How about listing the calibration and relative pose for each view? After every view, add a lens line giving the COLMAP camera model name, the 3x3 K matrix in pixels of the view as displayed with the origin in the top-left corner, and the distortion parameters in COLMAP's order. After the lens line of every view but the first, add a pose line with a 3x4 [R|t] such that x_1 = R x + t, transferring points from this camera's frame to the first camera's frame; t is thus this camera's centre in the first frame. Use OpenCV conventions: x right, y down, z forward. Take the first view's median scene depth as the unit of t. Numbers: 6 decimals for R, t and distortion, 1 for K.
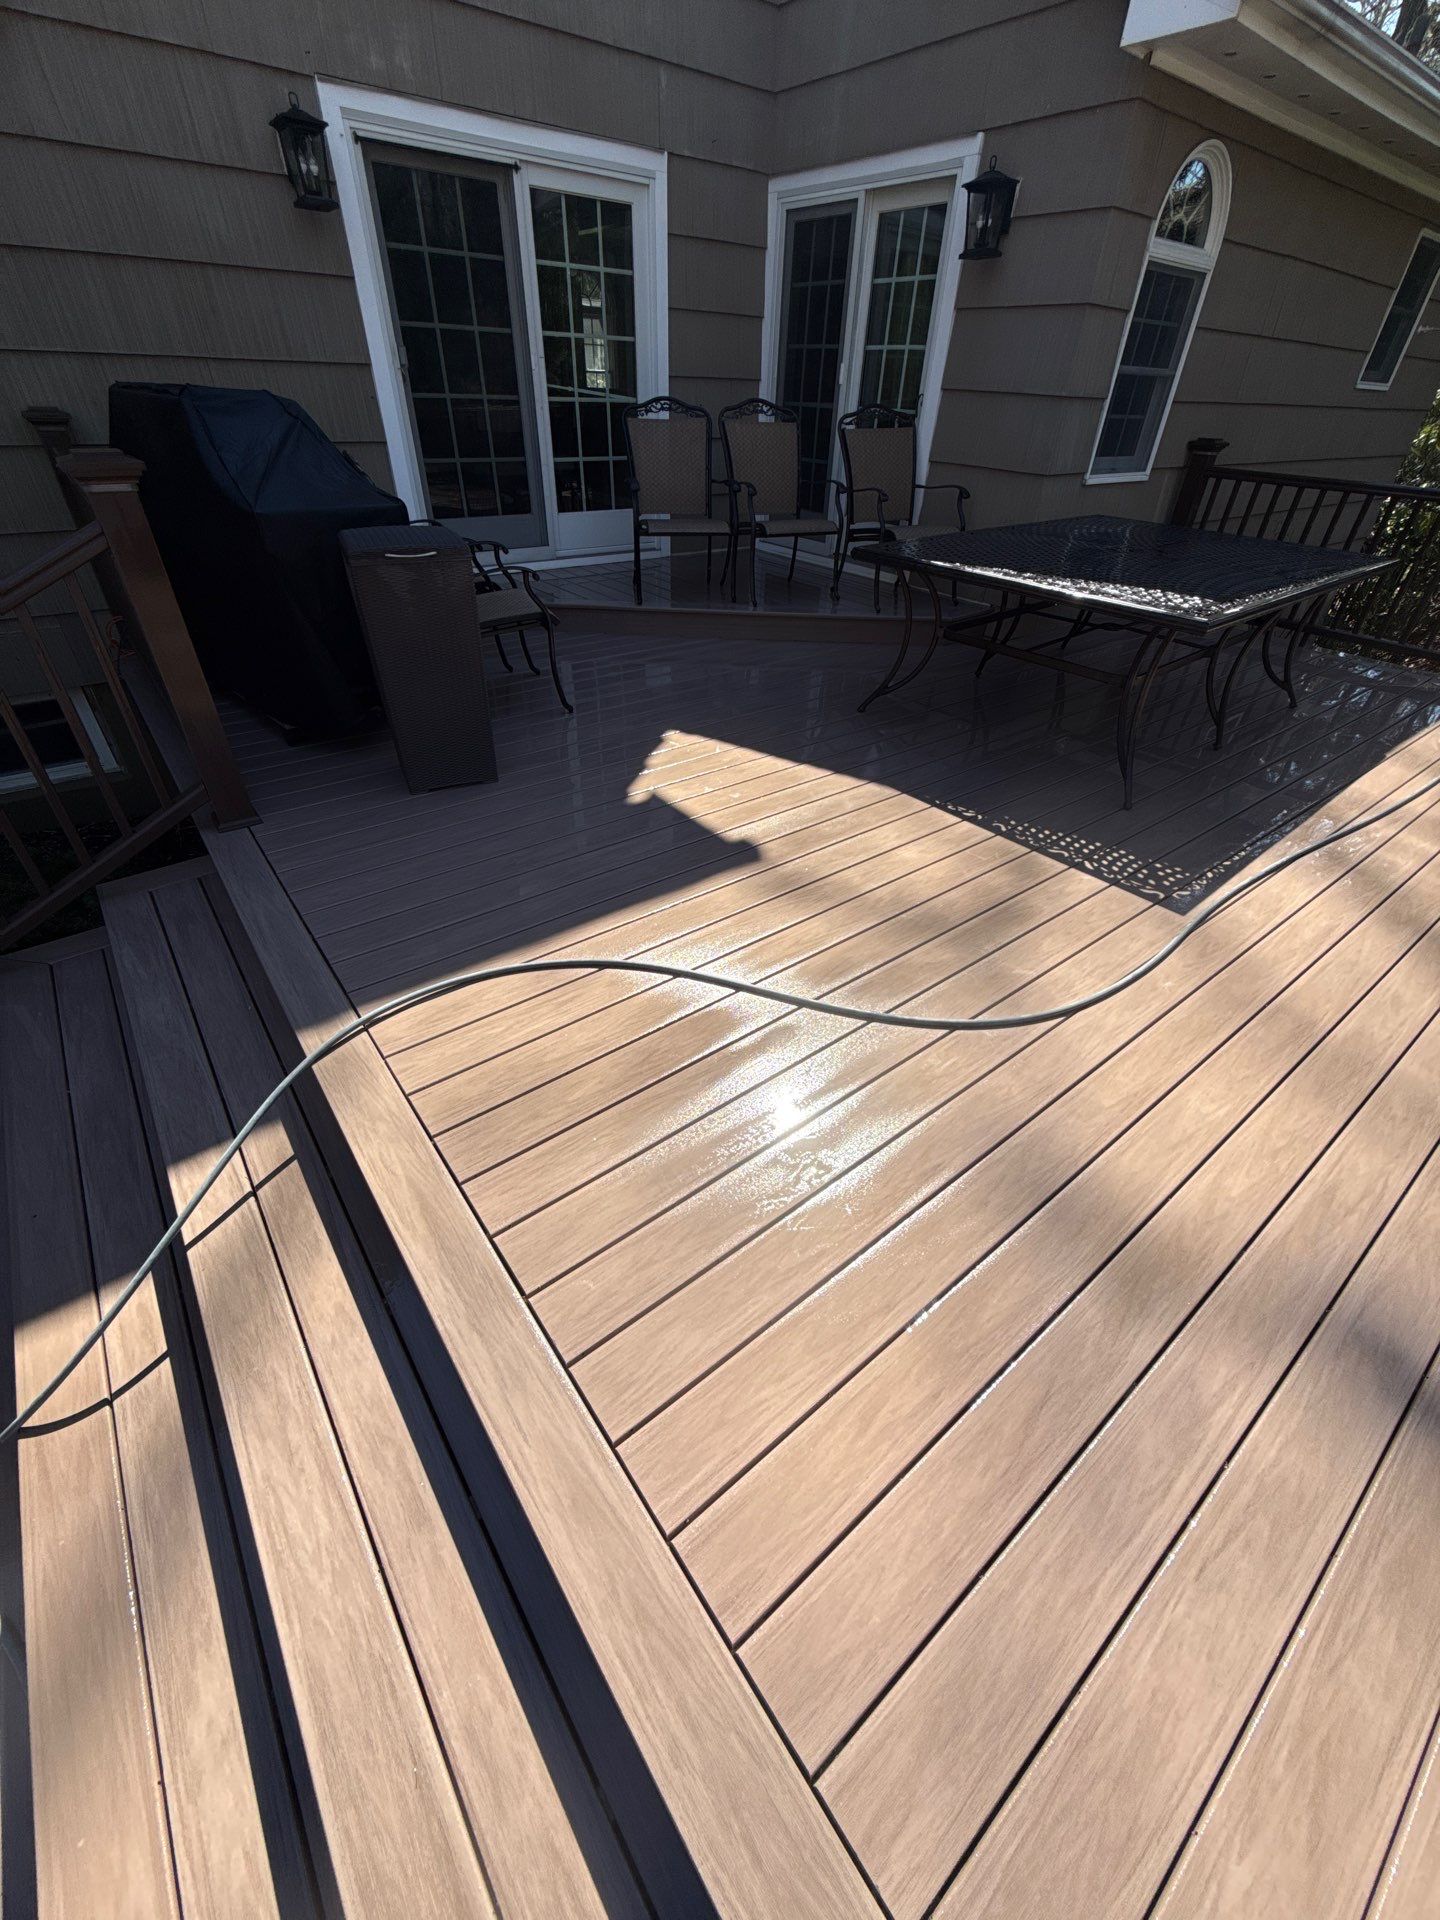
lens RADIAL K [[764.0, 0, 725.2], [0, 764.0, 963.8], [0, 0, 1]] dist [-0.003819, -0.000200]
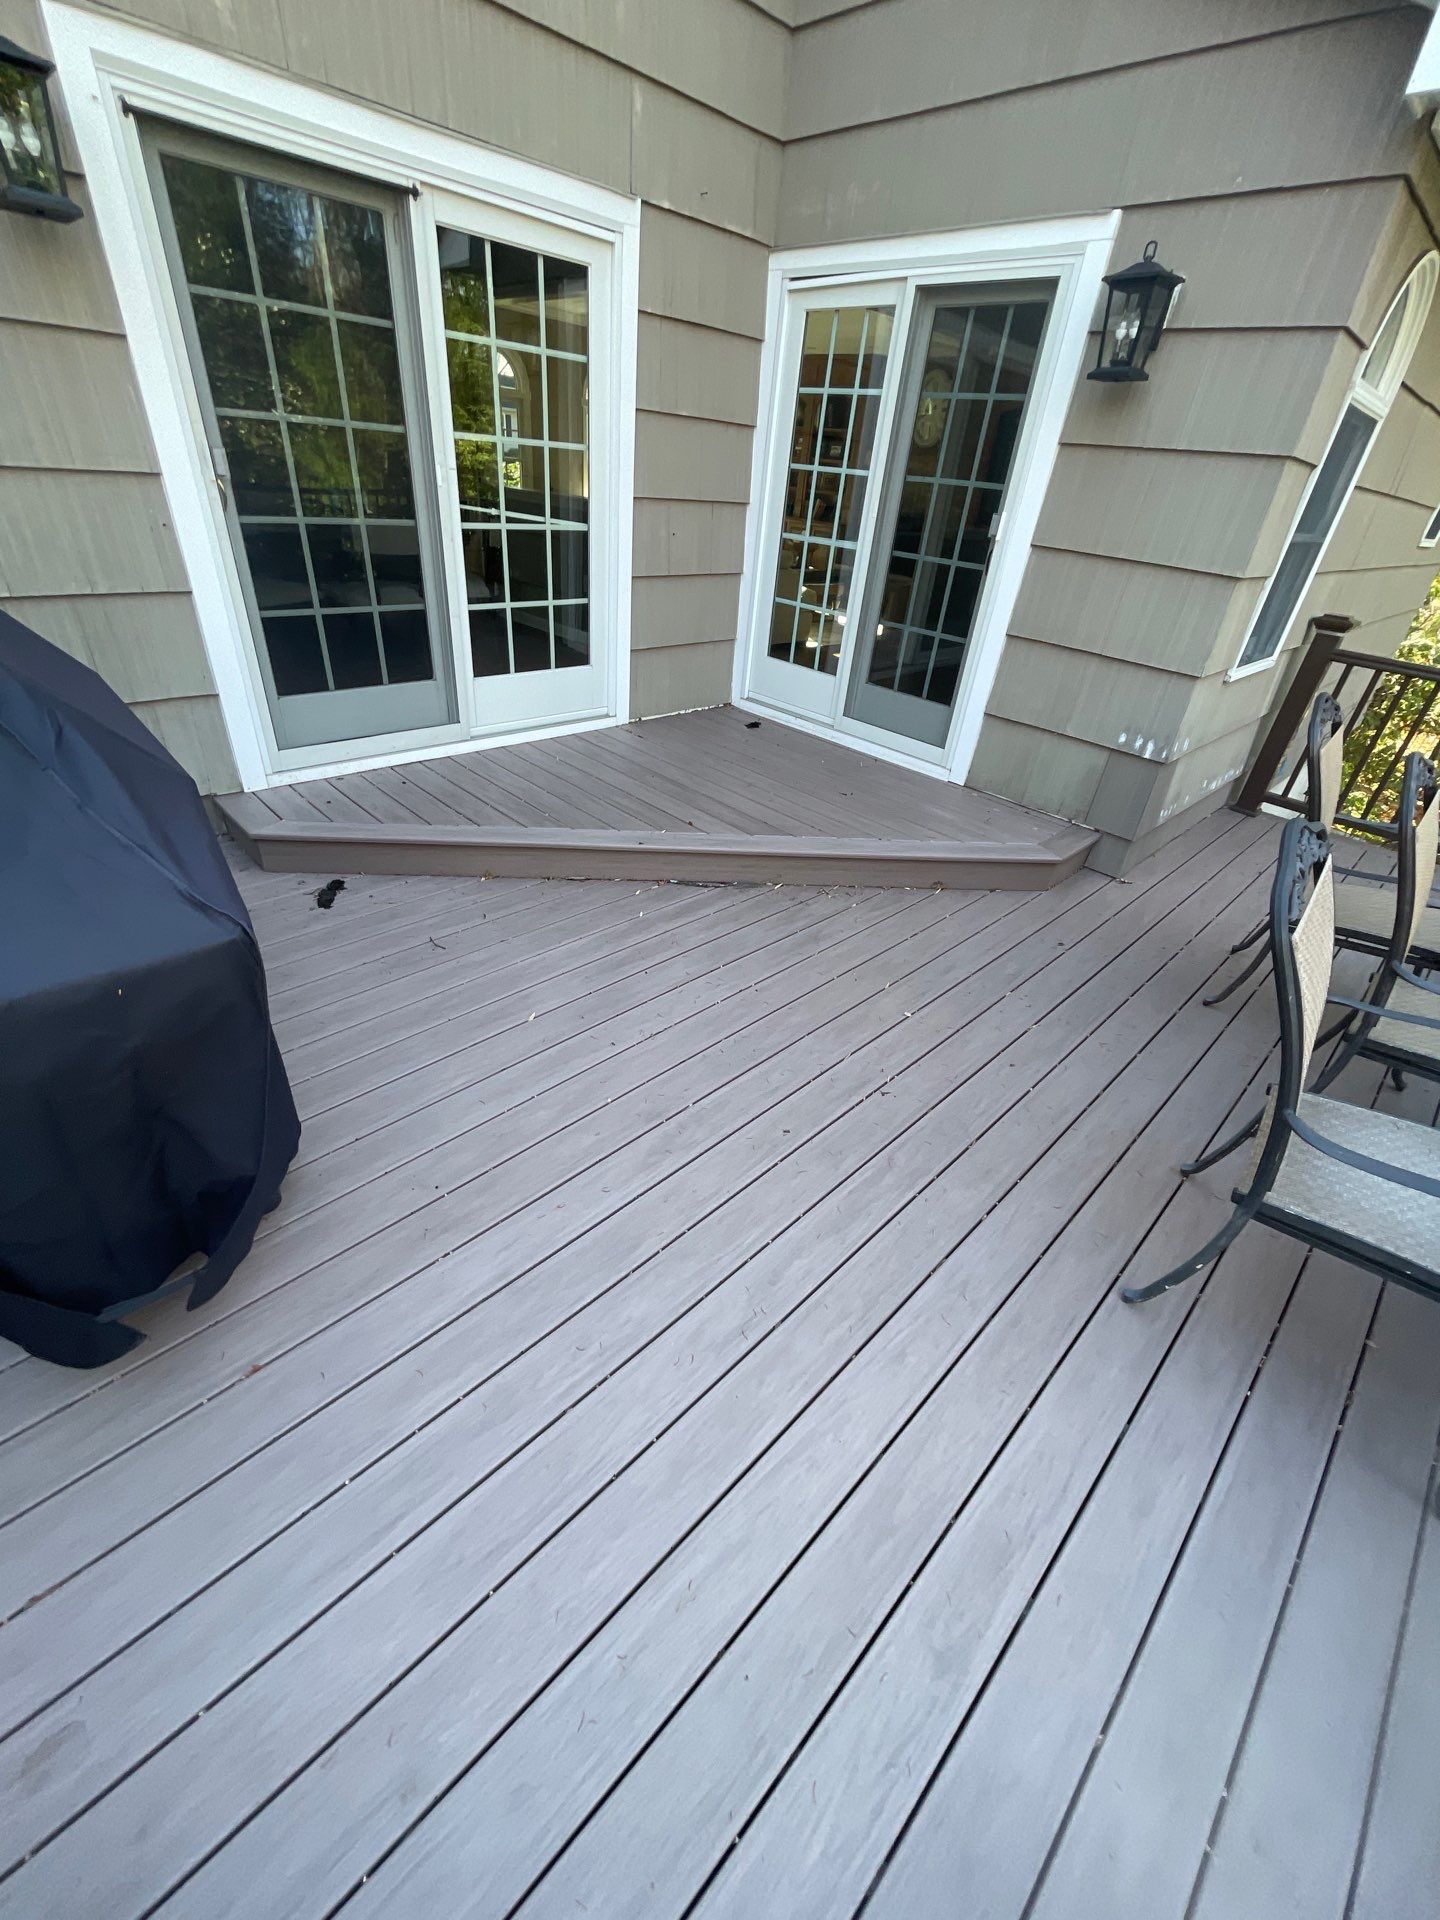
lens RADIAL K [[764.0, 0, 714.6], [0, 764.0, 949.1], [0, 0, 1]] dist [-0.003819, -0.000200]
pose [[0.992923, -0.014818, 0.117835, -0.102348], [0.023710, 0.996945, -0.074422, -0.337468], [-0.116372, 0.076689, 0.990241, 0.361775]]
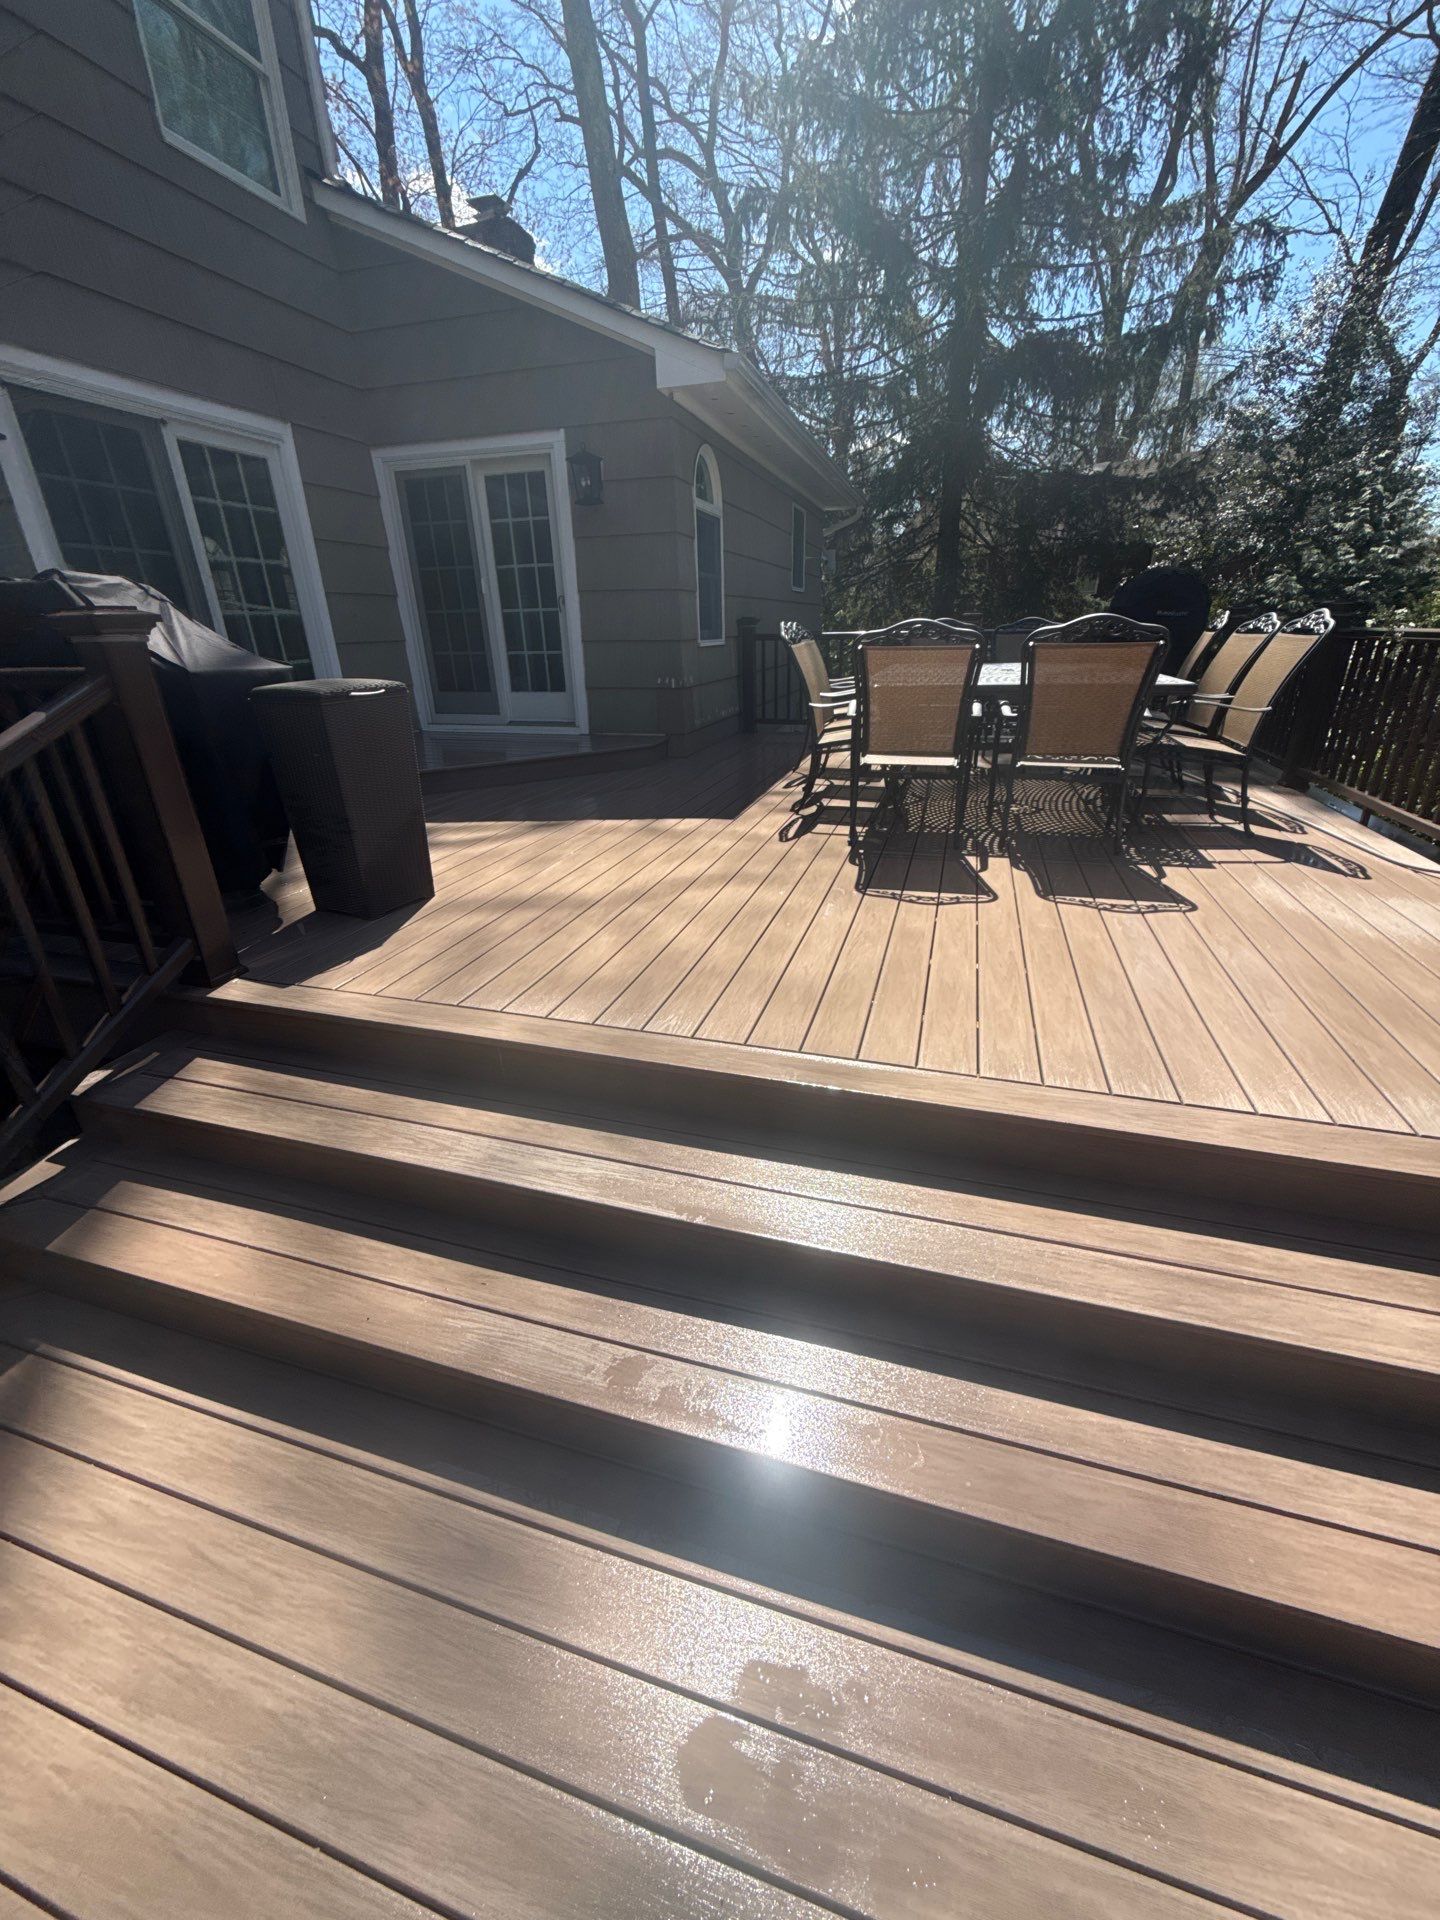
lens RADIAL K [[764.0, 0, 724.2], [0, 764.0, 959.6], [0, 0, 1]] dist [-0.003819, -0.000200]
pose [[0.817302, -0.272583, 0.507657, -0.352339], [0.382738, 0.915407, -0.124668, 0.081752], [-0.430730, 0.296191, 0.852492, -0.033901]]
